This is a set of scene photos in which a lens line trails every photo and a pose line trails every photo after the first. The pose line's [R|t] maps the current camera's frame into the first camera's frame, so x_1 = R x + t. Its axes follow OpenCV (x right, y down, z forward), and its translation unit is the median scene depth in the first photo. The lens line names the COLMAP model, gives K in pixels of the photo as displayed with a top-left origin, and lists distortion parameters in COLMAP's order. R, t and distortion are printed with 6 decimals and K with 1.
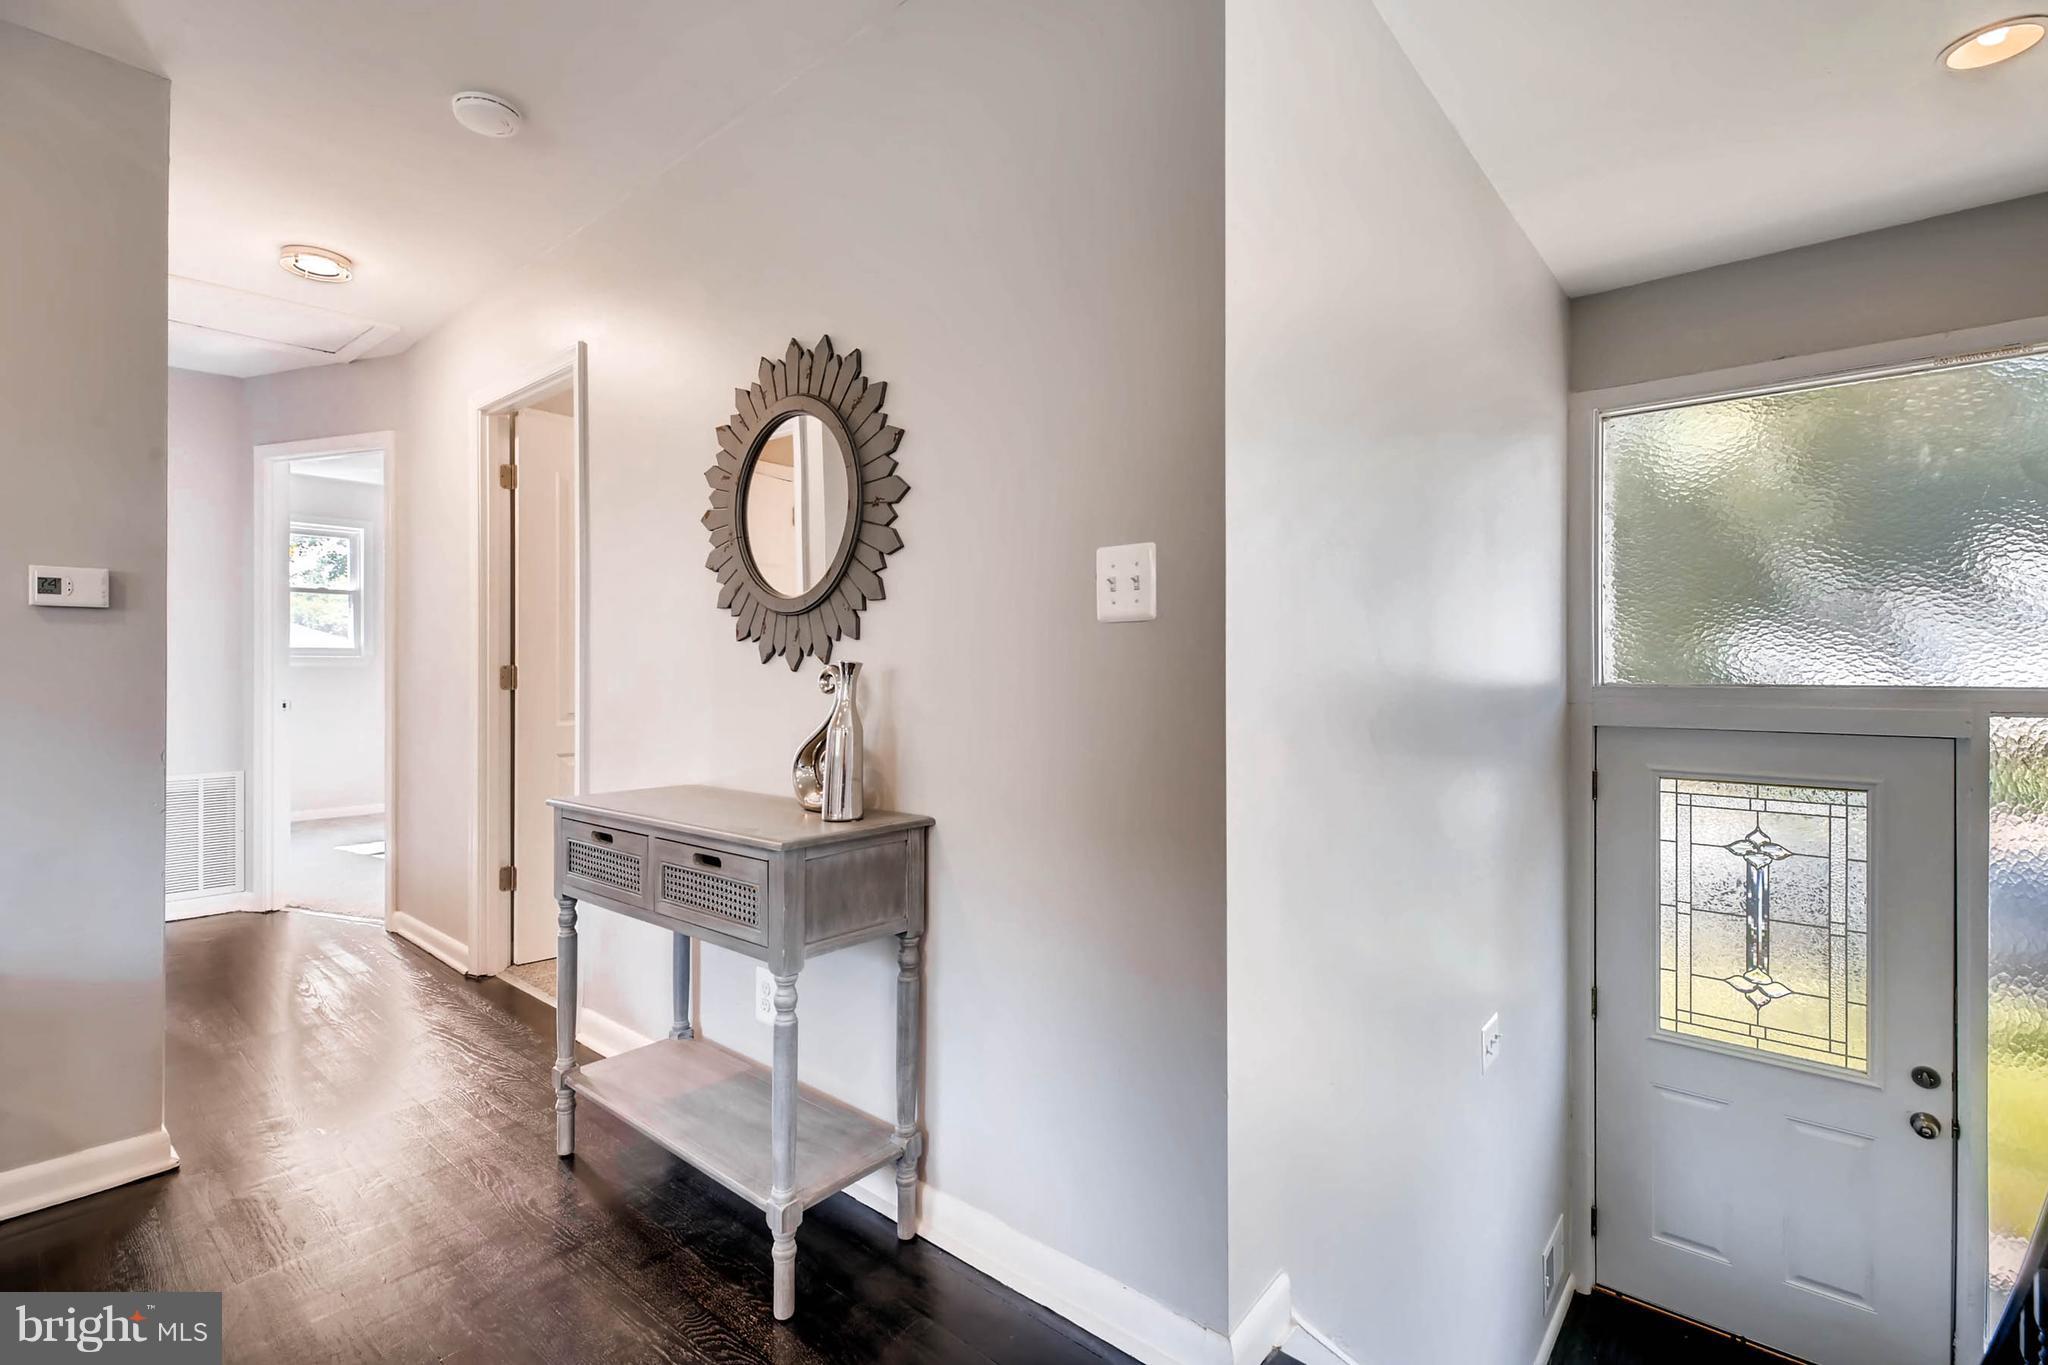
lens RADIAL K [[933.1, 0, 1027.0], [0, 933.1, 676.0], [0, 0, 1]] dist [0.019954, -0.003605]
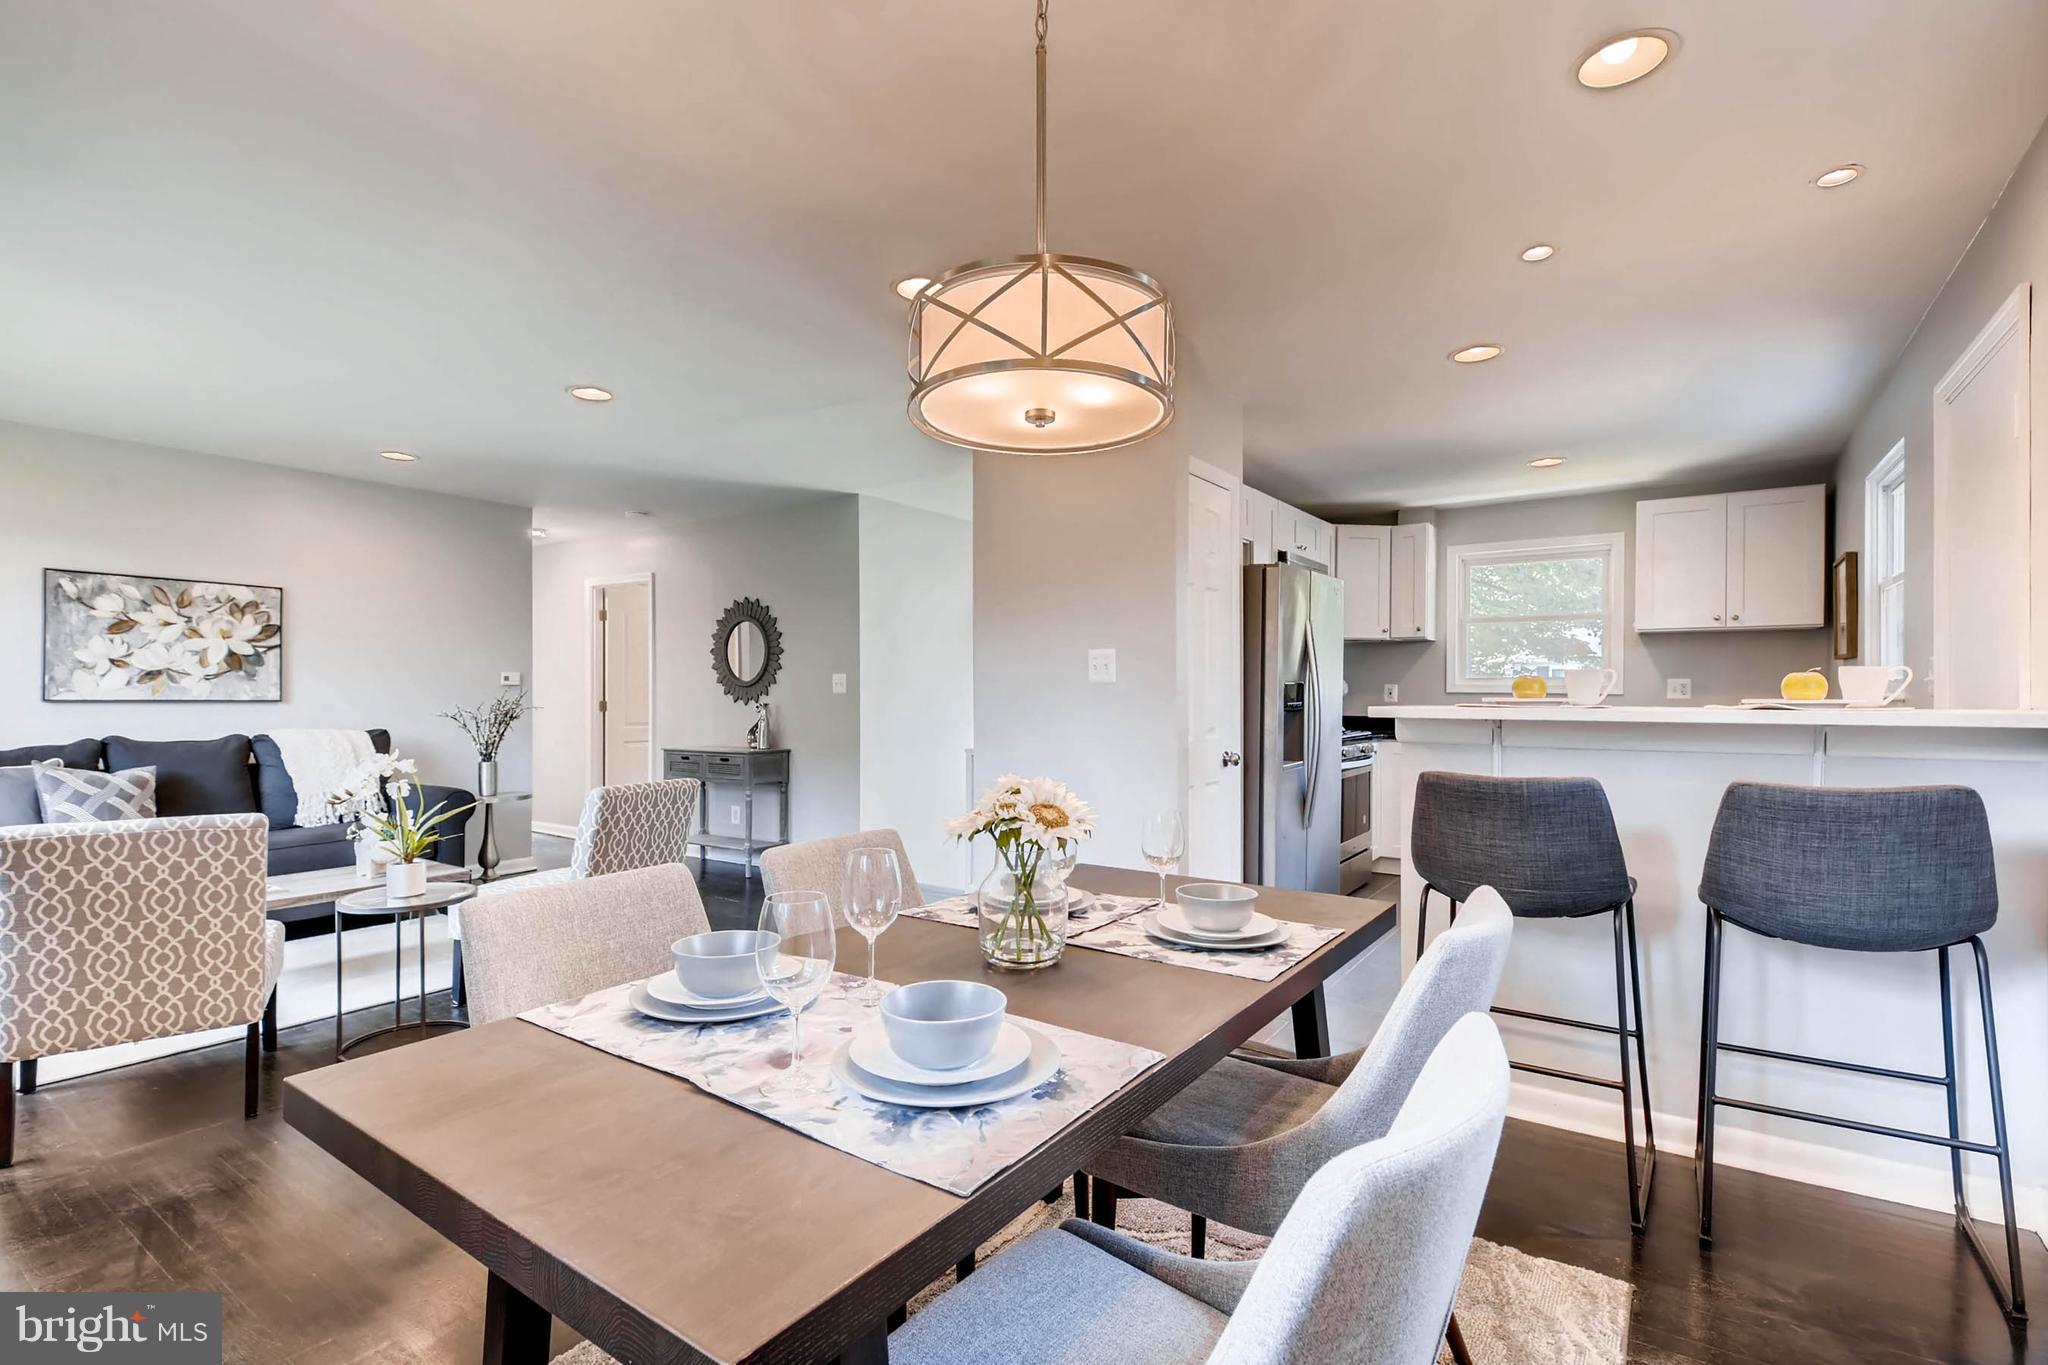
lens RADIAL K [[933.1, 0, 1030.8], [0, 933.1, 695.5], [0, 0, 1]] dist [0.019954, -0.003605]
pose [[0.993869, 0.000909, 0.110559, 0.362490], [-0.000626, 0.999996, -0.002600, -0.031473], [-0.110561, 0.002515, 0.993866, -2.289175]]
